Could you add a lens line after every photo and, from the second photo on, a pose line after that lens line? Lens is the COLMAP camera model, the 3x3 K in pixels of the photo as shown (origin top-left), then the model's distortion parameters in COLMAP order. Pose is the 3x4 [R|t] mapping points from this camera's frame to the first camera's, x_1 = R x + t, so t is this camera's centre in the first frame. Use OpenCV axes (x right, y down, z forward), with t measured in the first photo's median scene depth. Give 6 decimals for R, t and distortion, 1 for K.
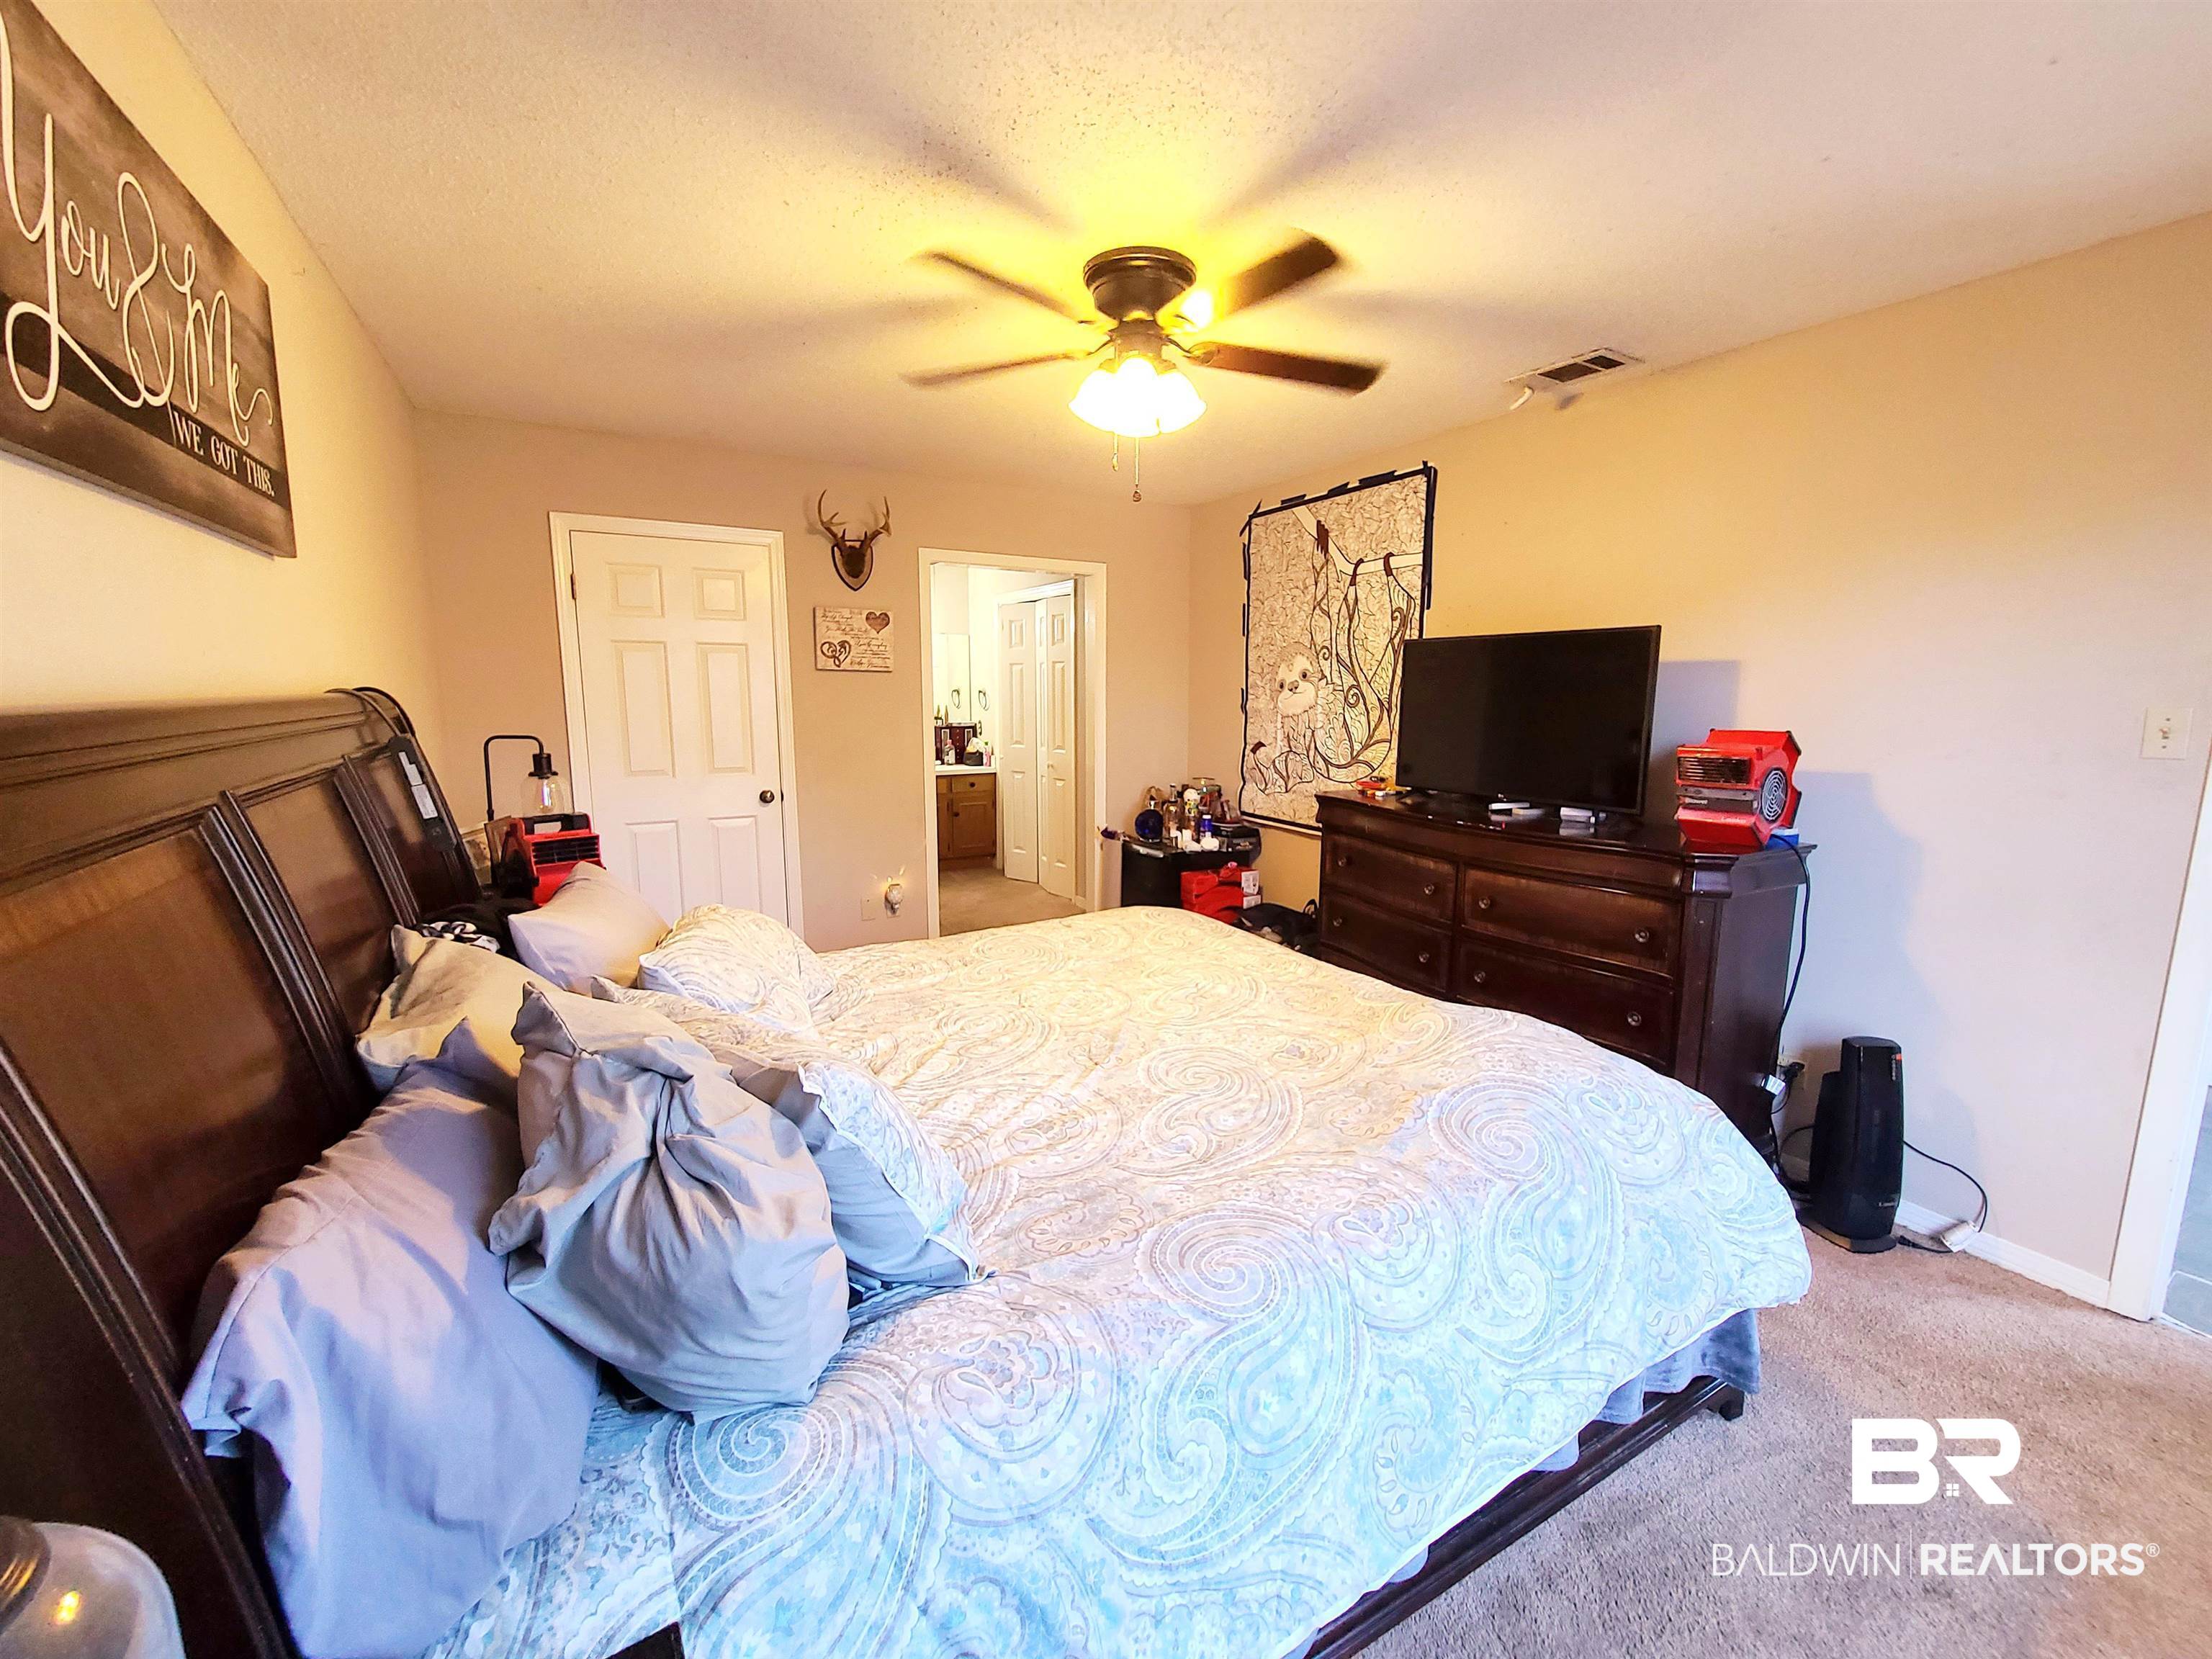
lens RADIAL K [[888.6, 0, 1106.0], [0, 888.6, 829.5], [0, 0, 1]] dist [-0.008123, 0.000145]
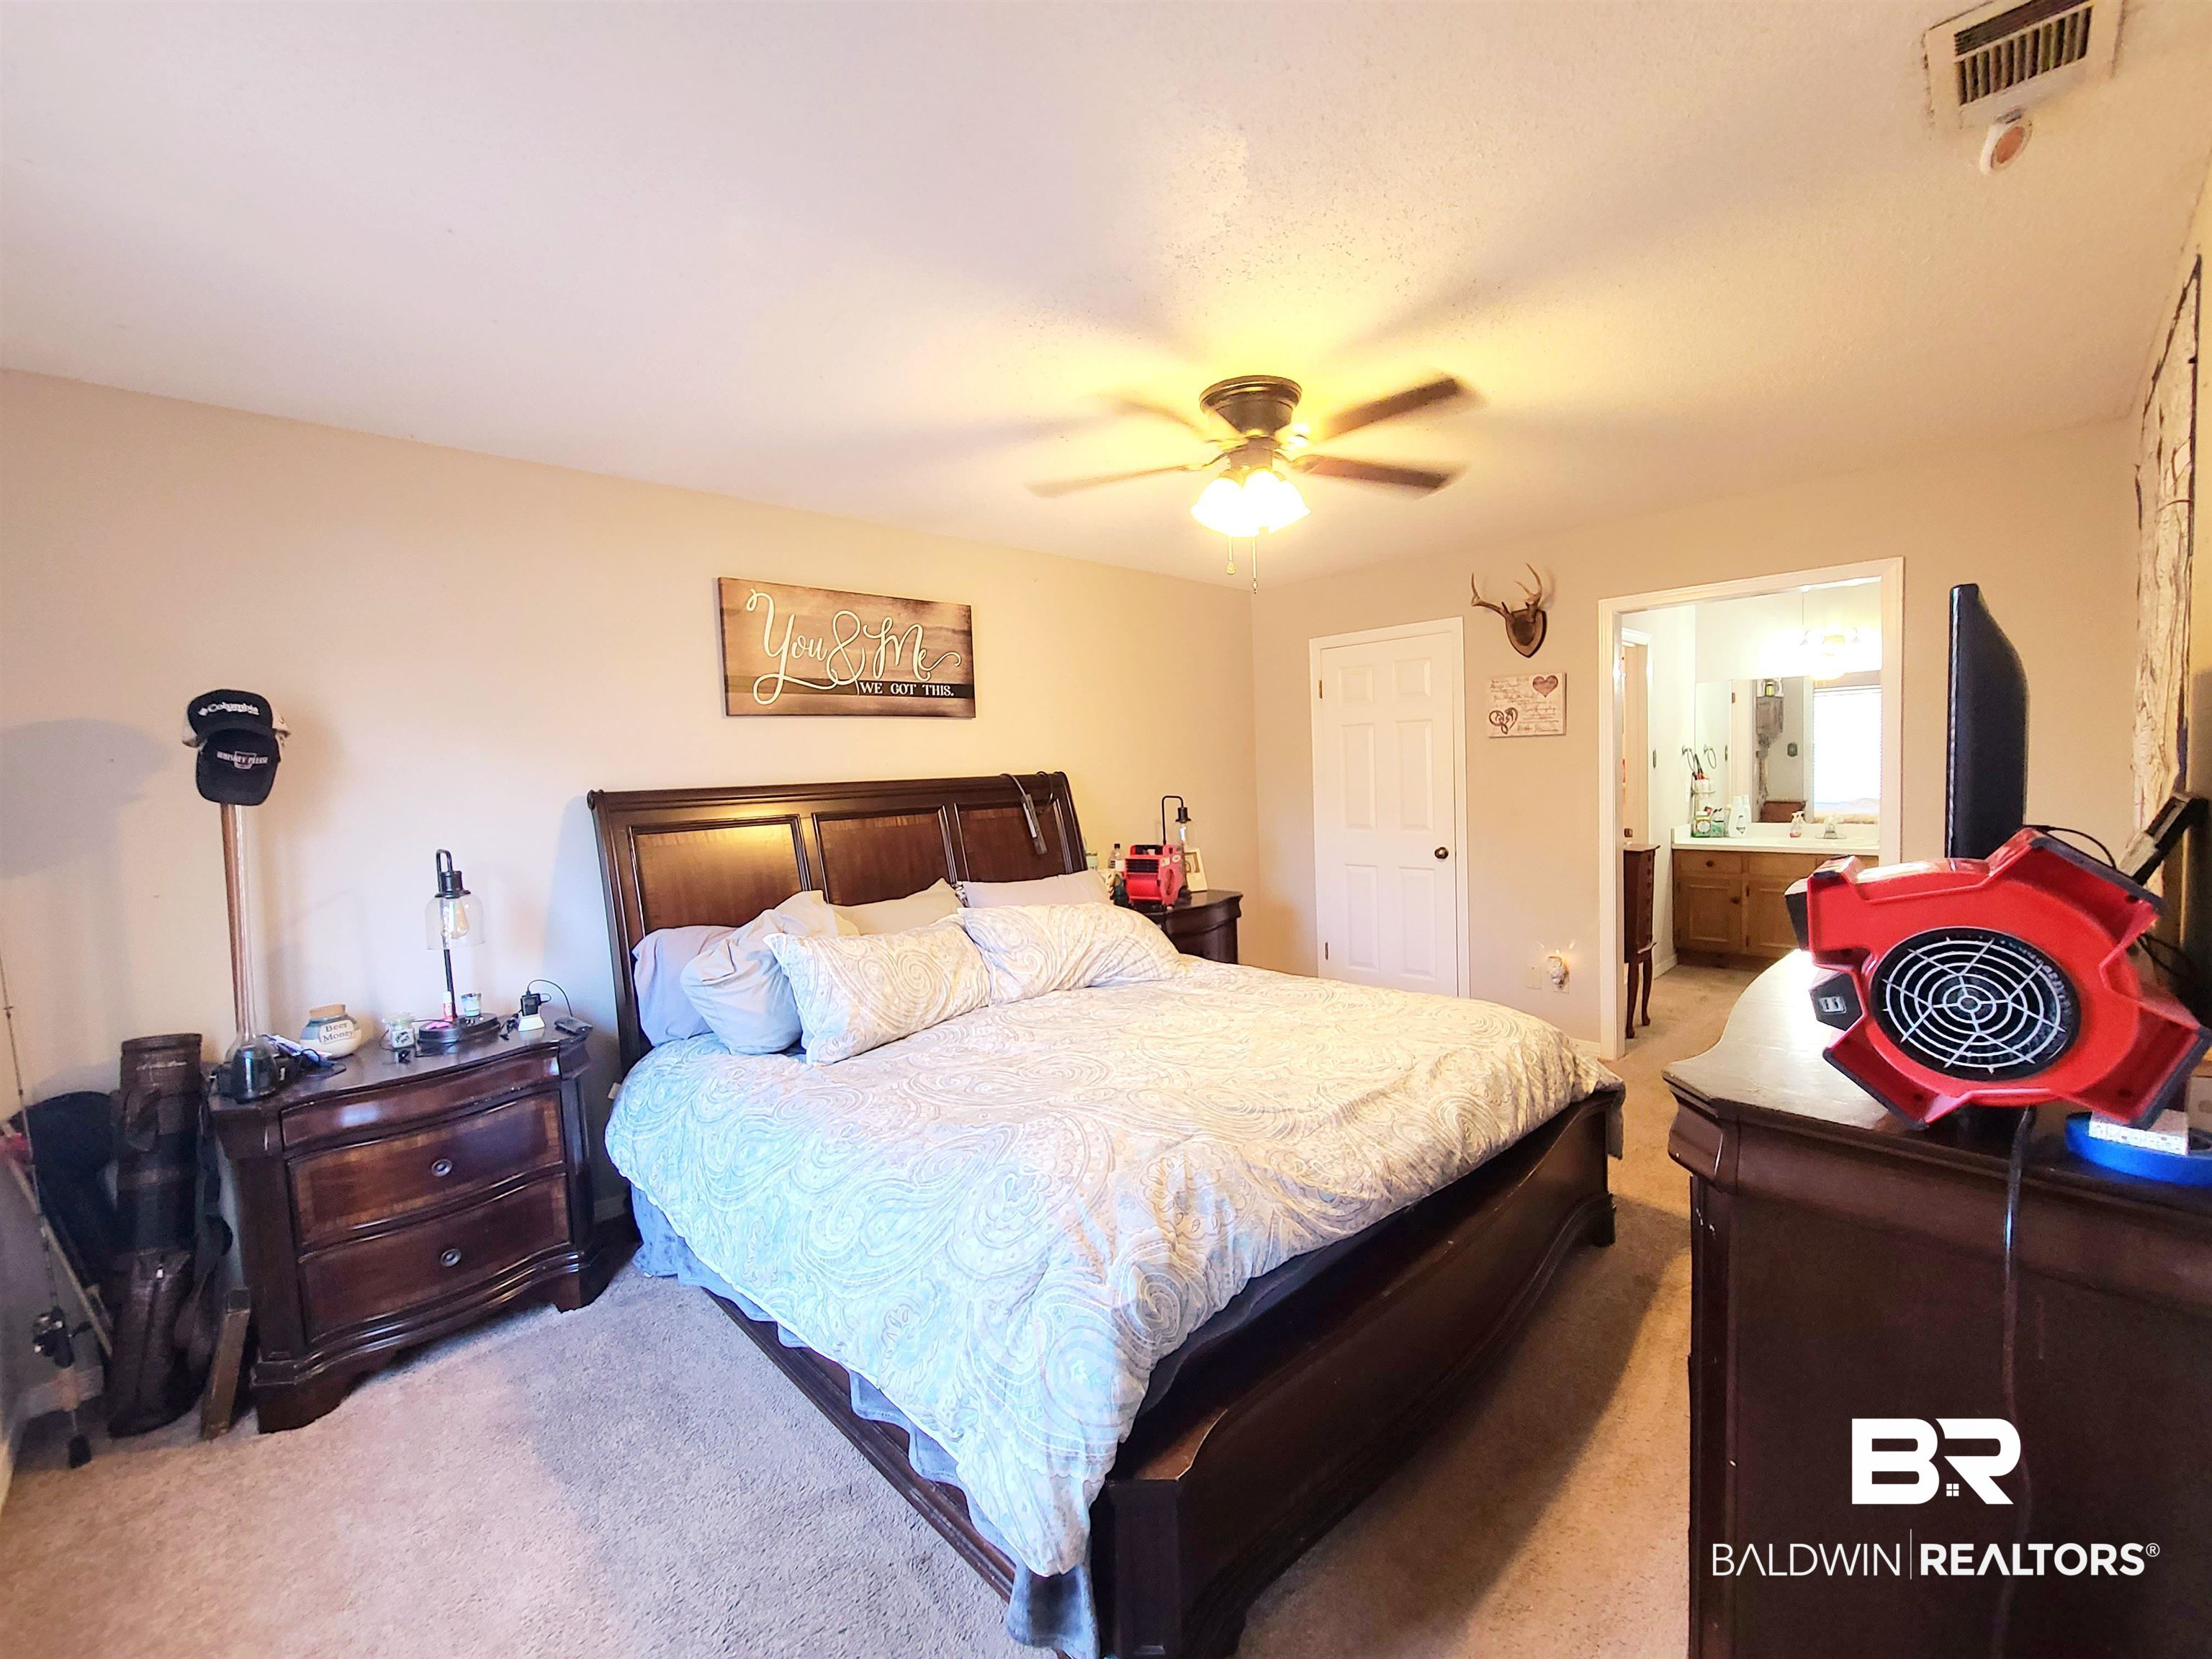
lens RADIAL K [[882.7, 0, 1120.2], [0, 882.7, 815.4], [0, 0, 1]] dist [-0.000395, -0.000200]
pose [[0.275294, 0.036072, -0.960683, 1.056600], [-0.112828, 0.993602, 0.004976, -0.081320], [0.954716, 0.107022, 0.277603, 0.562219]]
